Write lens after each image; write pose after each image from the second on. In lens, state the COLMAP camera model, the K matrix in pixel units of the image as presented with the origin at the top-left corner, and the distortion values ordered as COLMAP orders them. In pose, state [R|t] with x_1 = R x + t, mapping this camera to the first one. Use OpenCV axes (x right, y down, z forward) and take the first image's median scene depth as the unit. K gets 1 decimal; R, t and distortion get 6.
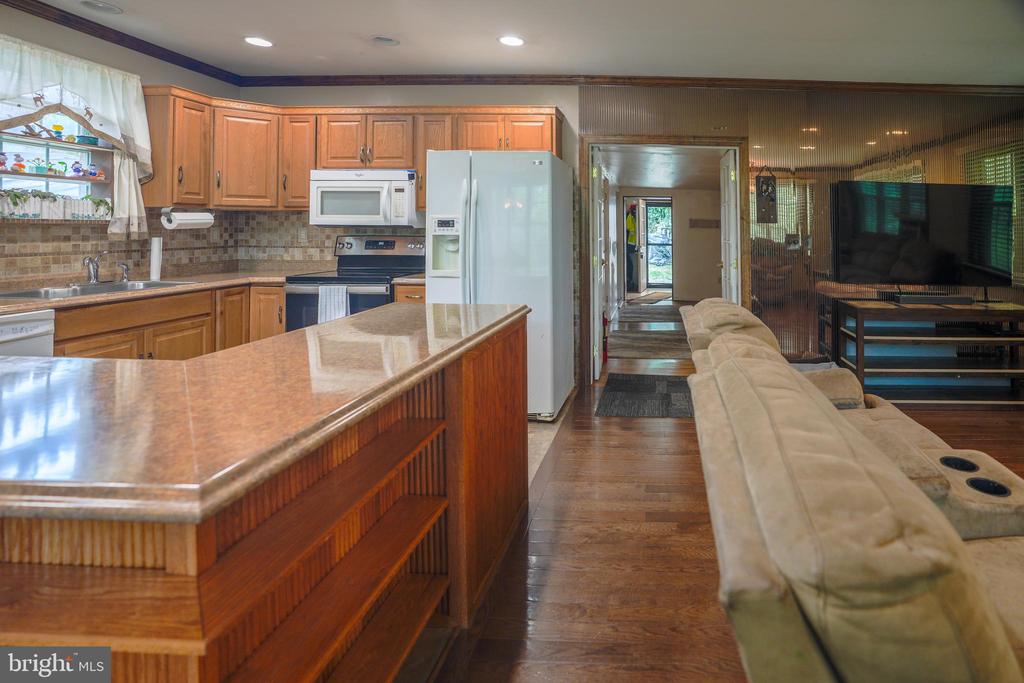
lens RADIAL K [[484.3, 0, 629.0], [0, 484.3, 255.5], [0, 0, 1]] dist [-0.055896, 0.014172]
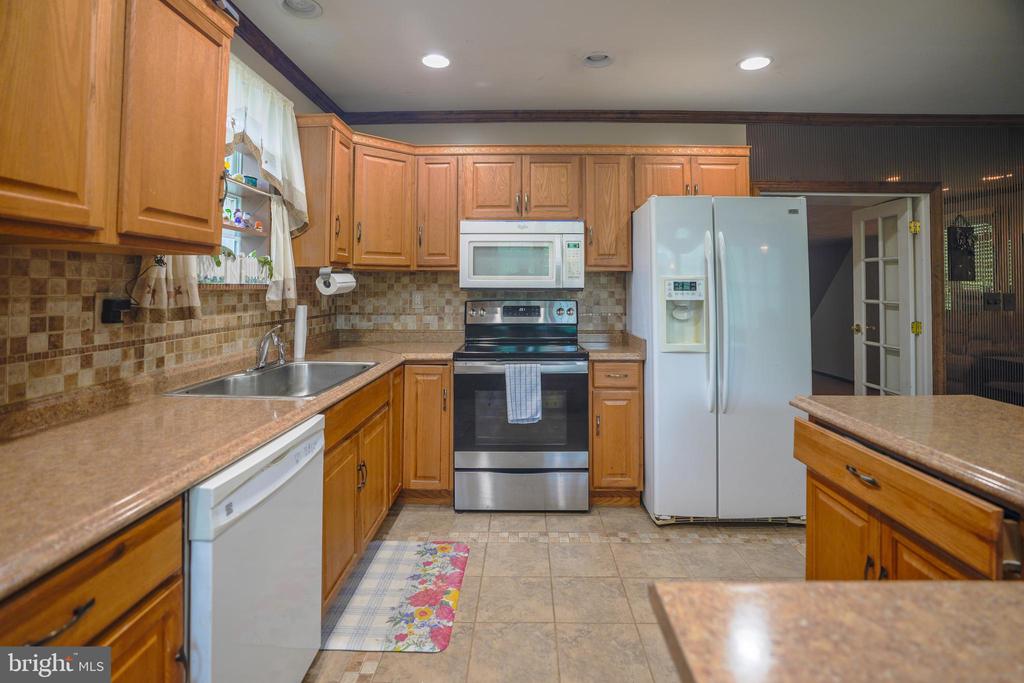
lens RADIAL K [[483.3, 0, 512.0], [0, 483.3, 305.0], [0, 0, 1]] dist [-0.042439, 0.000694]
pose [[0.999921, -0.009169, -0.008653, -0.598503], [0.009010, 0.999793, -0.018258, -0.019648], [0.008818, 0.018179, 0.999796, 0.170483]]
